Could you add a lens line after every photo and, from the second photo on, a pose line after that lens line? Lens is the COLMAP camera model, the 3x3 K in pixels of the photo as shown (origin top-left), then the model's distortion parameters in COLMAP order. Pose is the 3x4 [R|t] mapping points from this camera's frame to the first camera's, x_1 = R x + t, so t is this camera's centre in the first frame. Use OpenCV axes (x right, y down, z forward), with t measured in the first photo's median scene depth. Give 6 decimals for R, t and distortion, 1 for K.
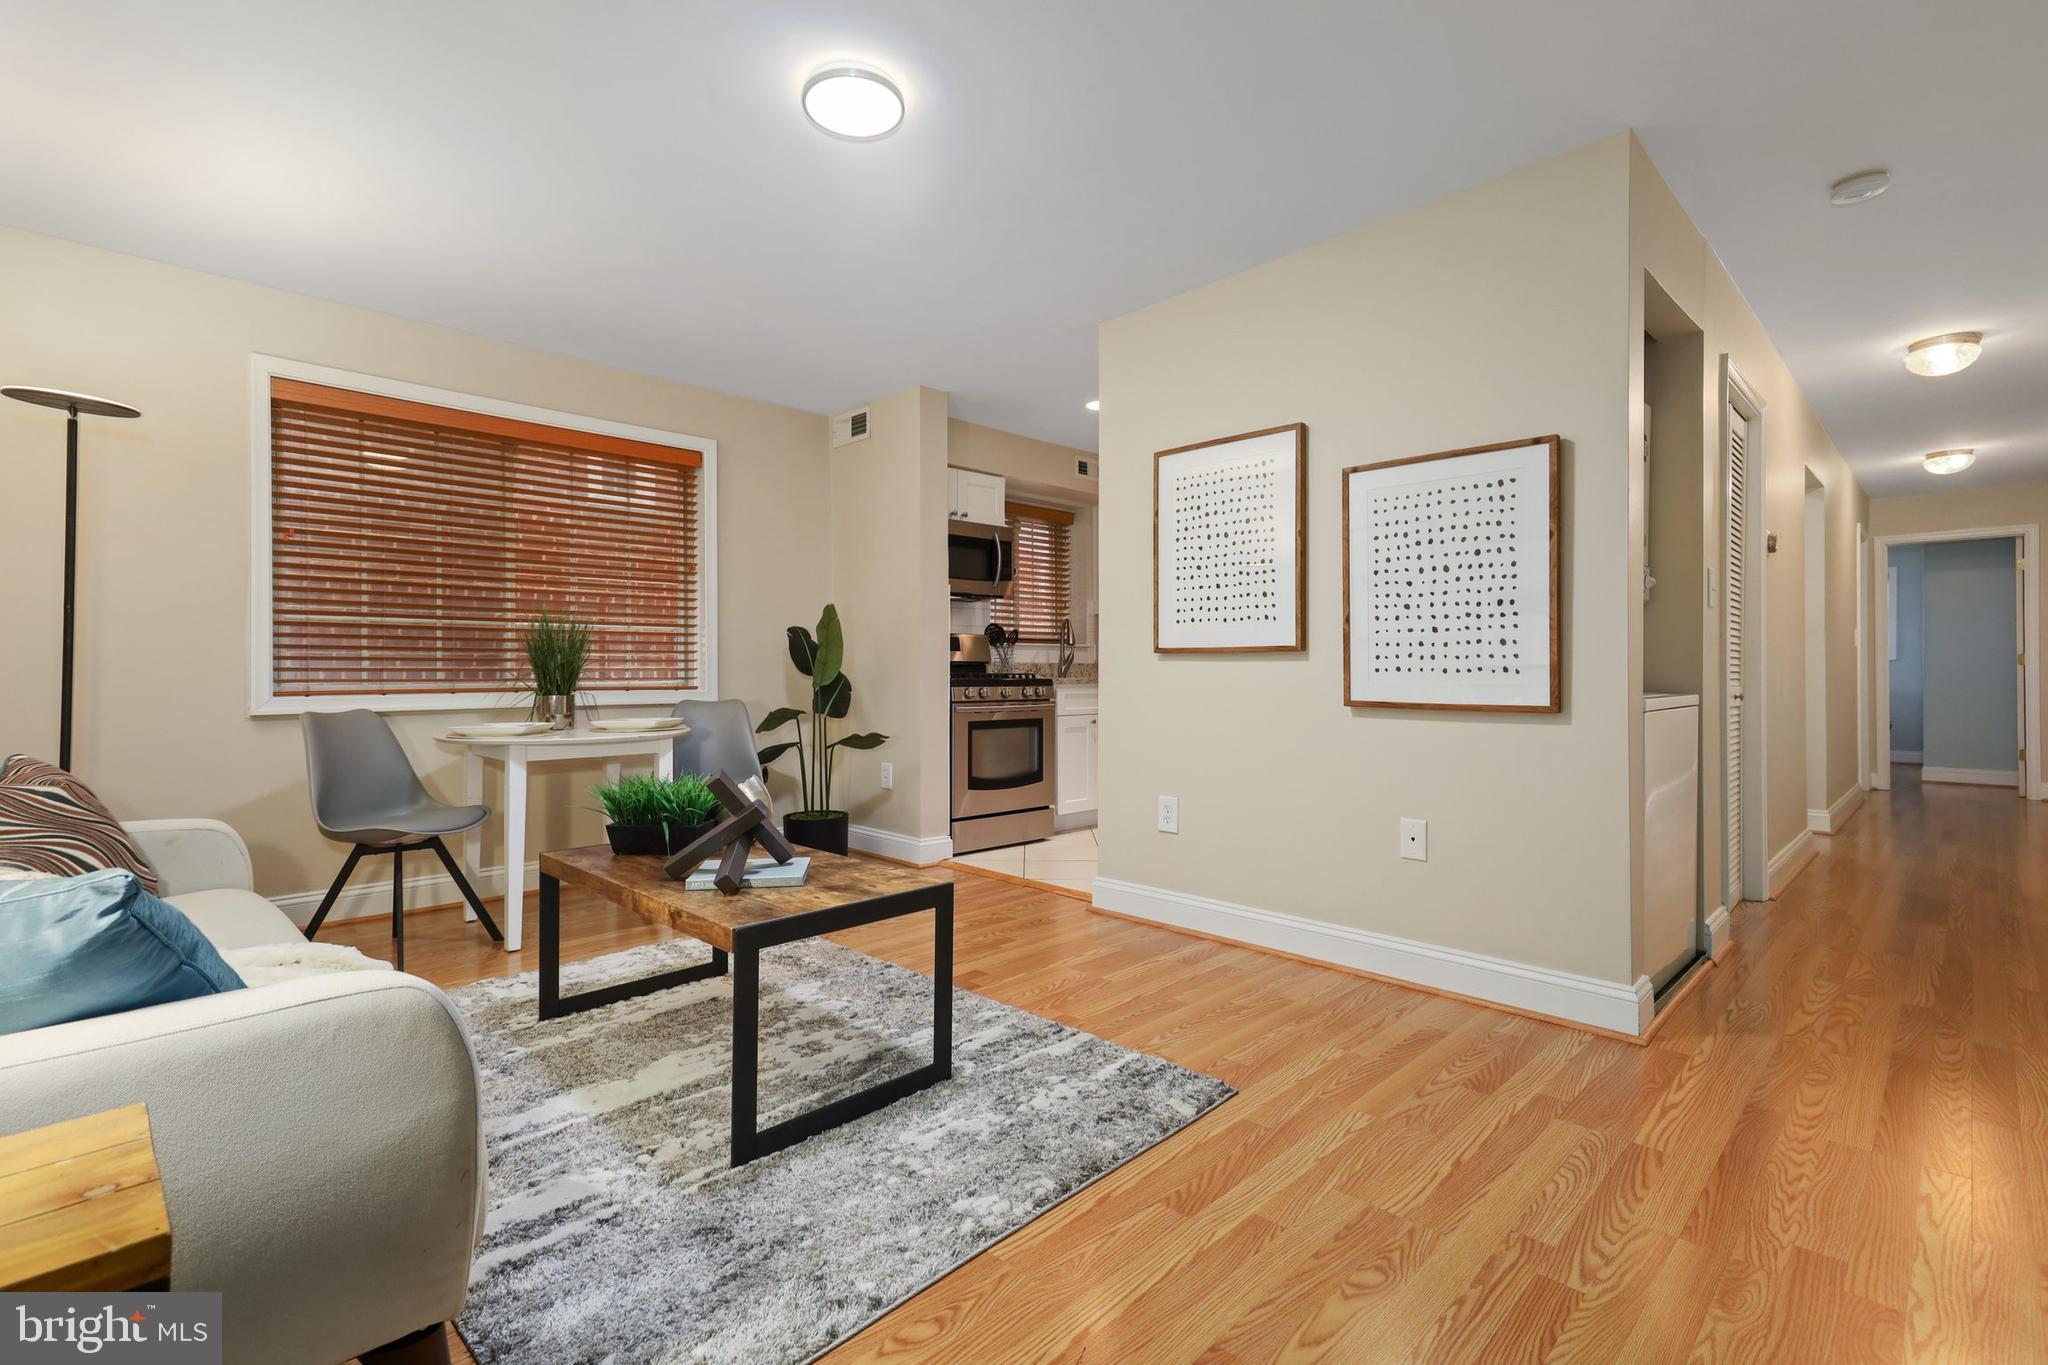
lens RADIAL K [[918.9, 0, 1019.7], [0, 918.9, 665.7], [0, 0, 1]] dist [0.017778, -0.000030]
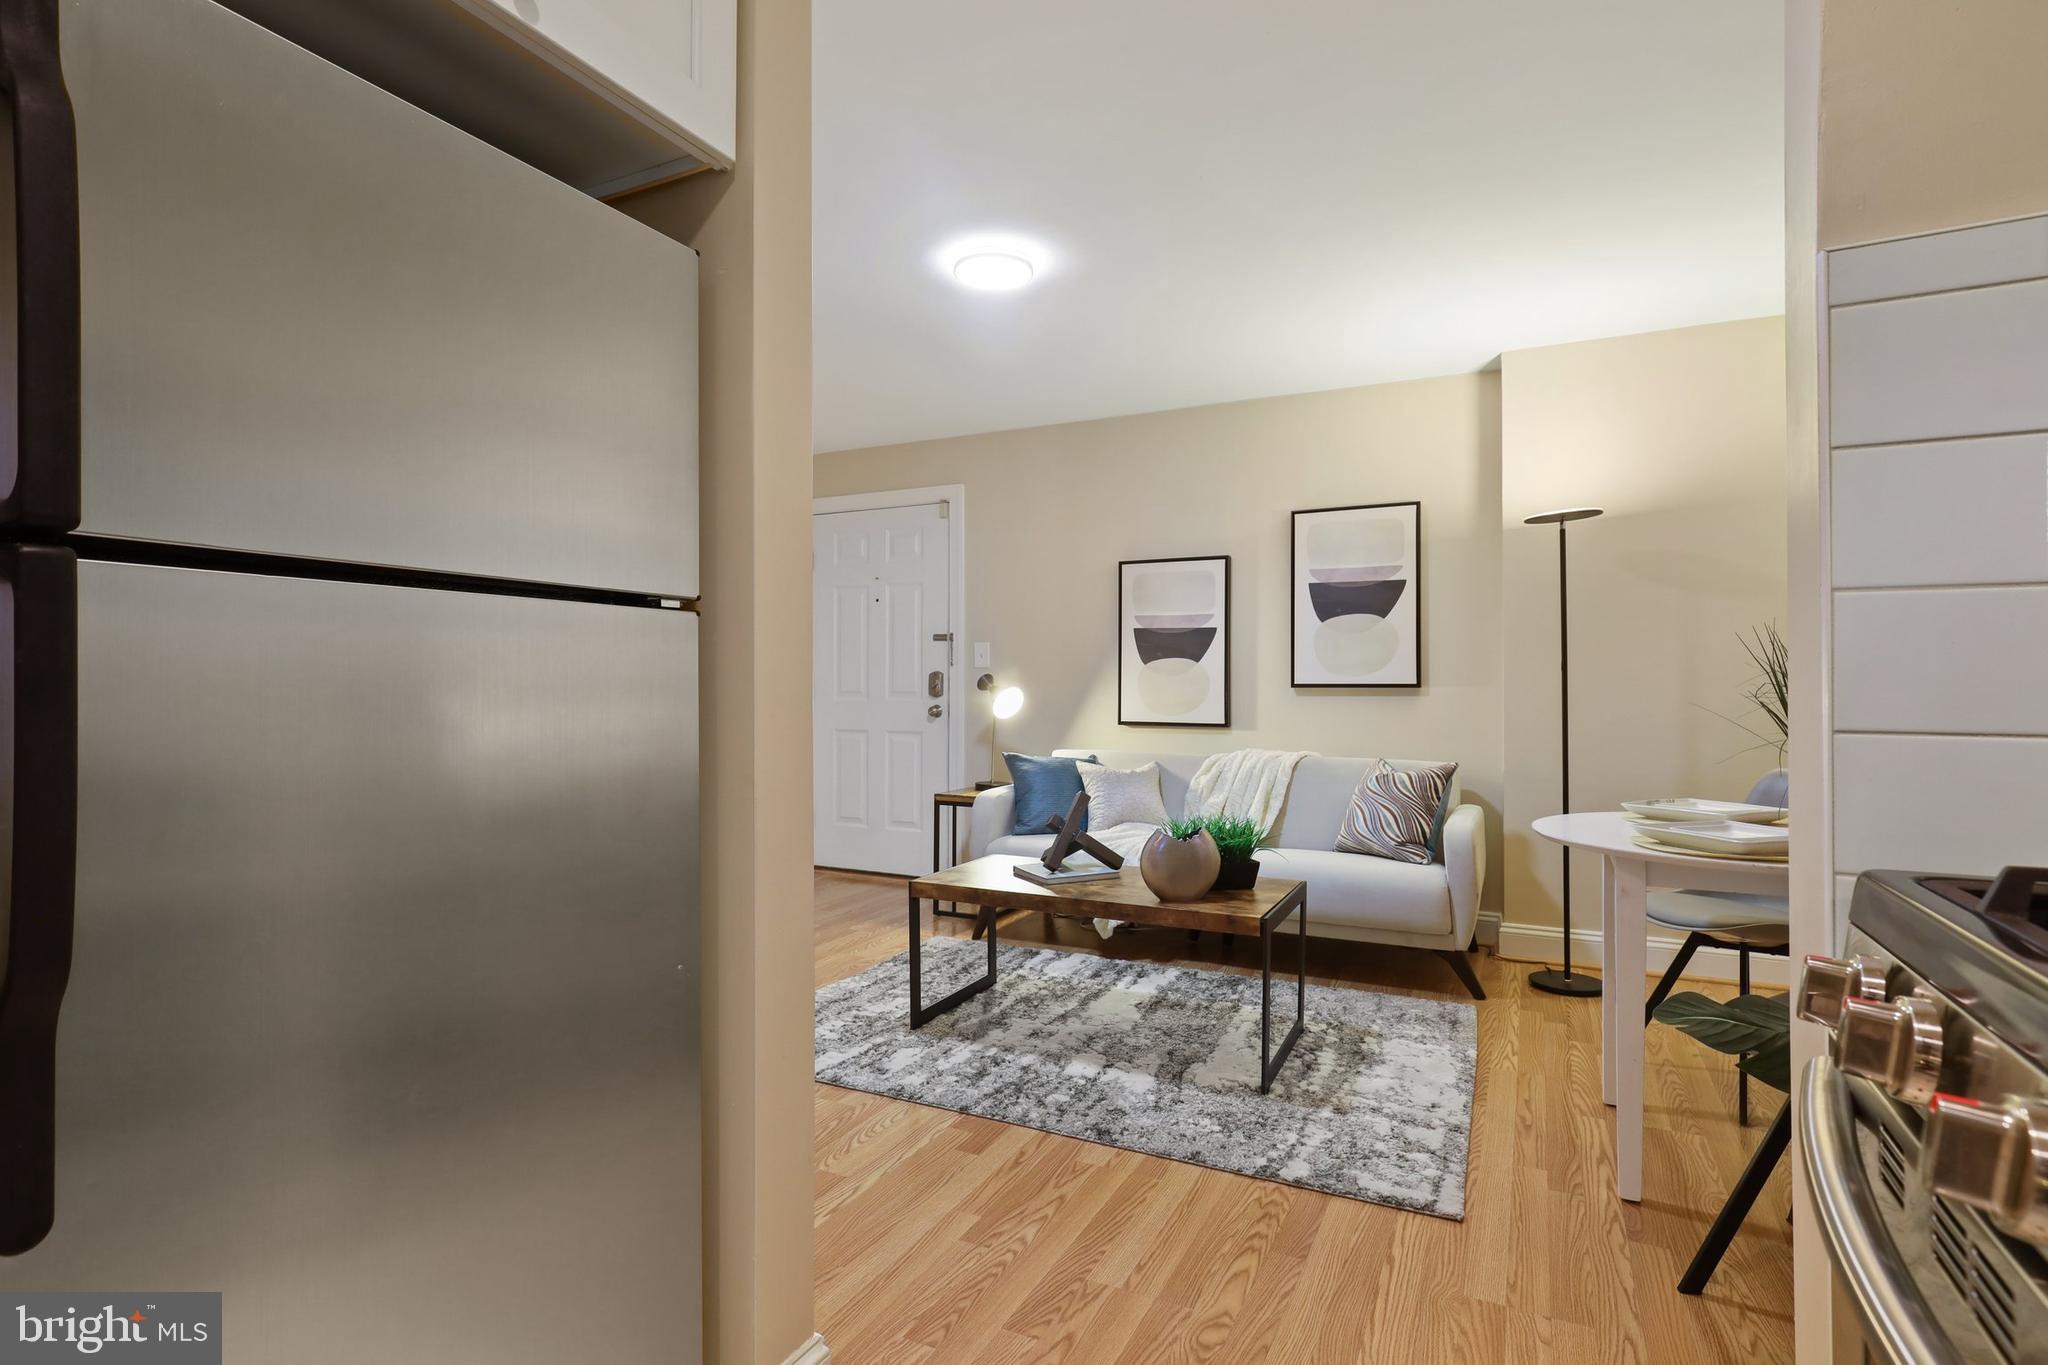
lens RADIAL K [[1010.5, 0, 1010.1], [0, 1010.5, 672.8], [0, 0, 1]] dist [-0.013306, 0.010887]
pose [[-0.952062, -0.002315, -0.305898, 0.153188], [0.003653, 0.999814, -0.018934, -0.021849], [0.305885, -0.019144, -0.951876, 1.608812]]
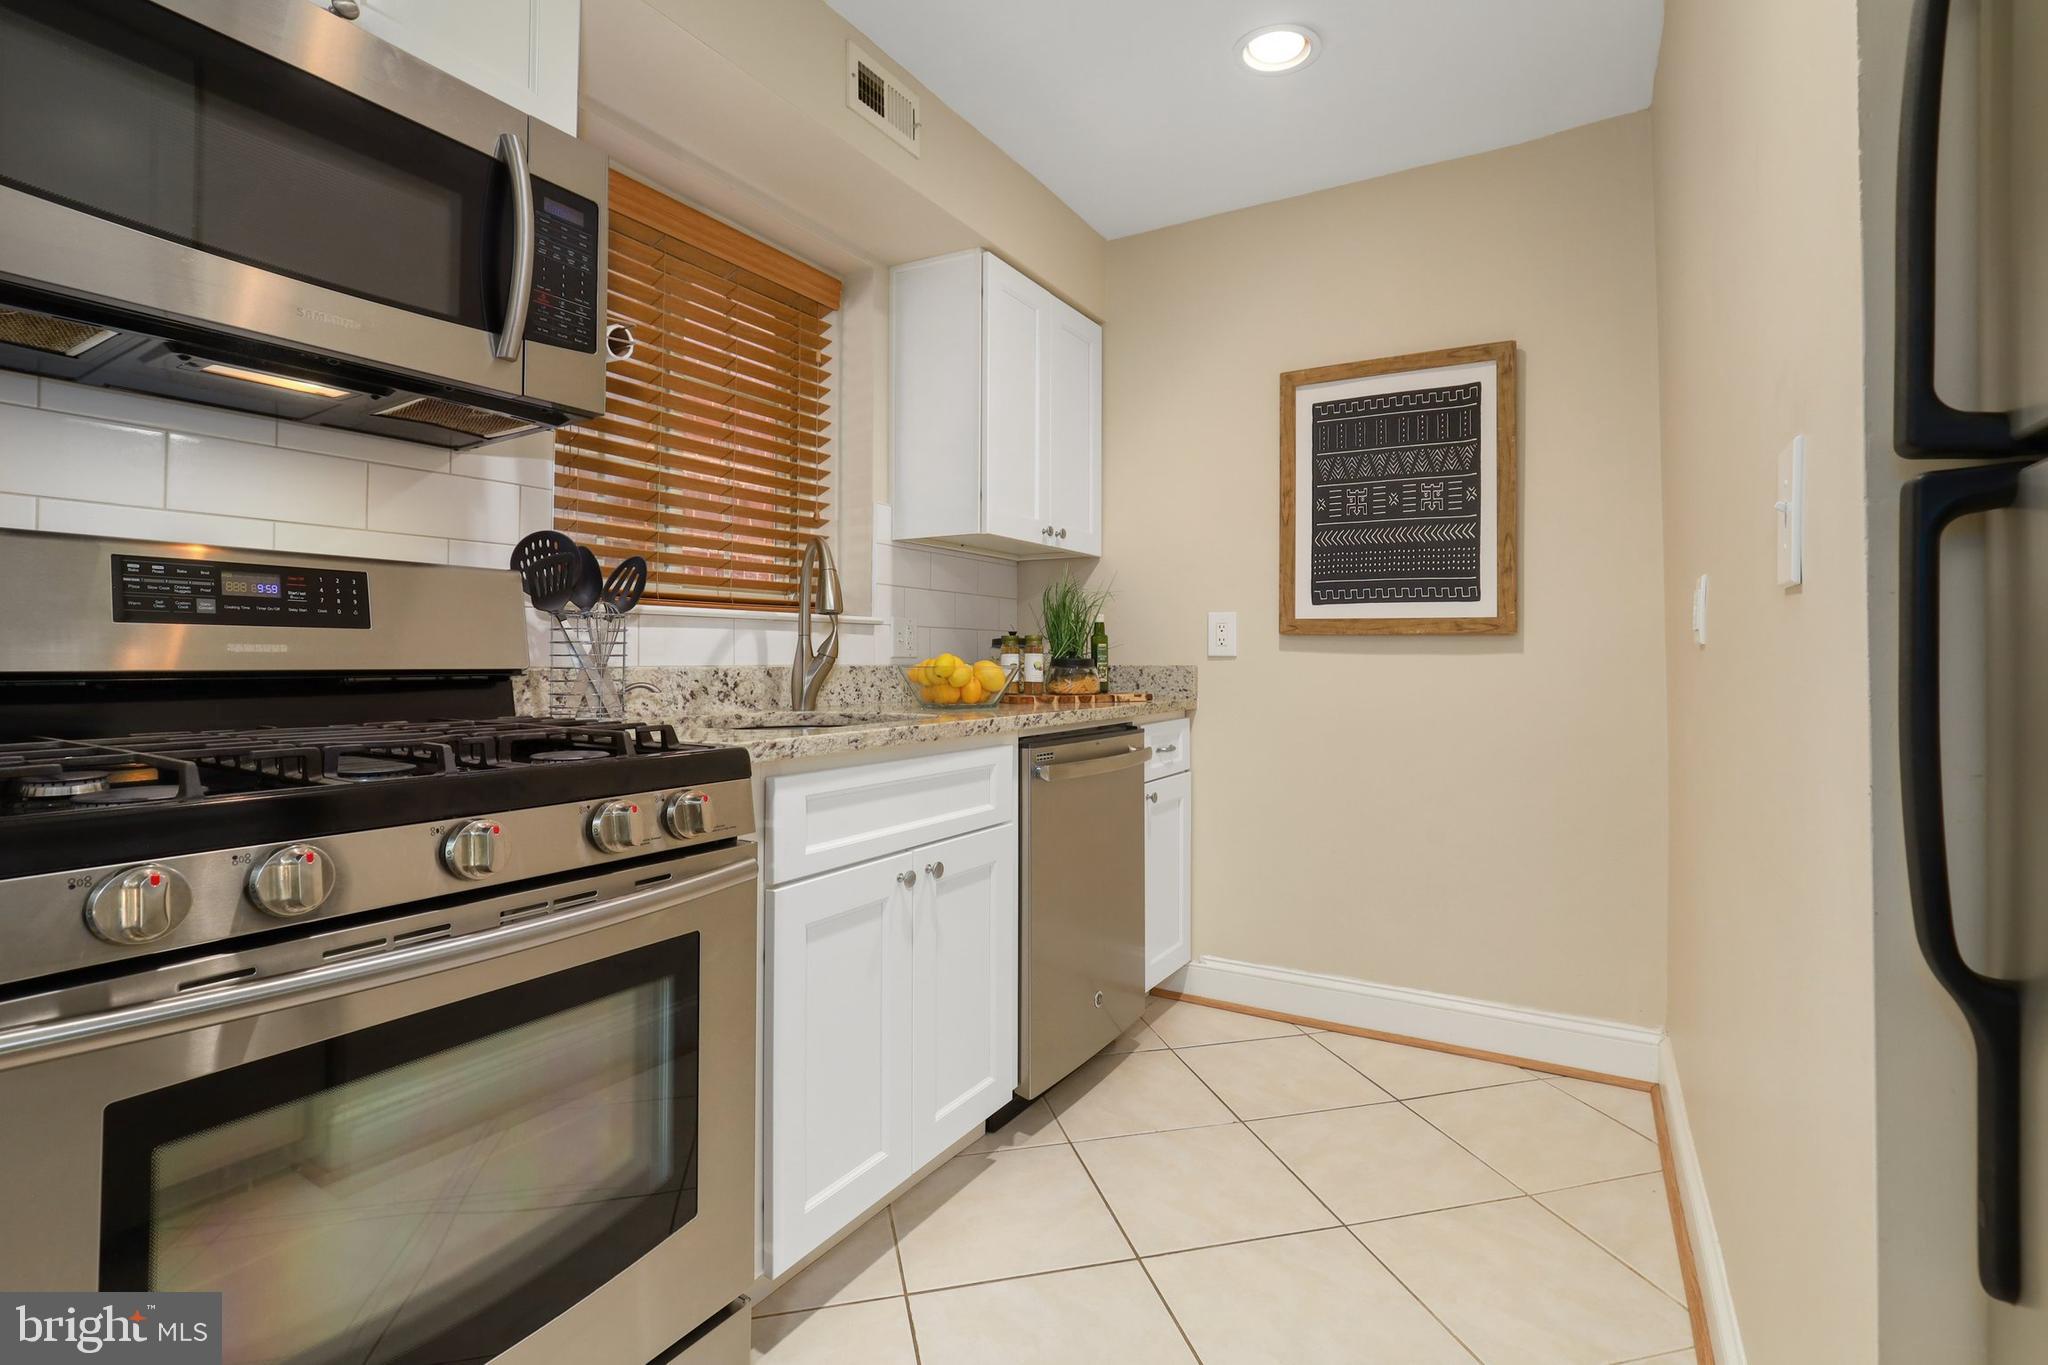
lens RADIAL K [[934.0, 0, 1024.5], [0, 934.0, 637.2], [0, 0, 1]] dist [-0.010401, 0.000763]
pose [[0.969425, 0.008074, 0.245253, 0.071940], [-0.005234, 0.999912, -0.012231, -0.019306], [-0.245330, 0.010573, 0.969382, 1.200766]]
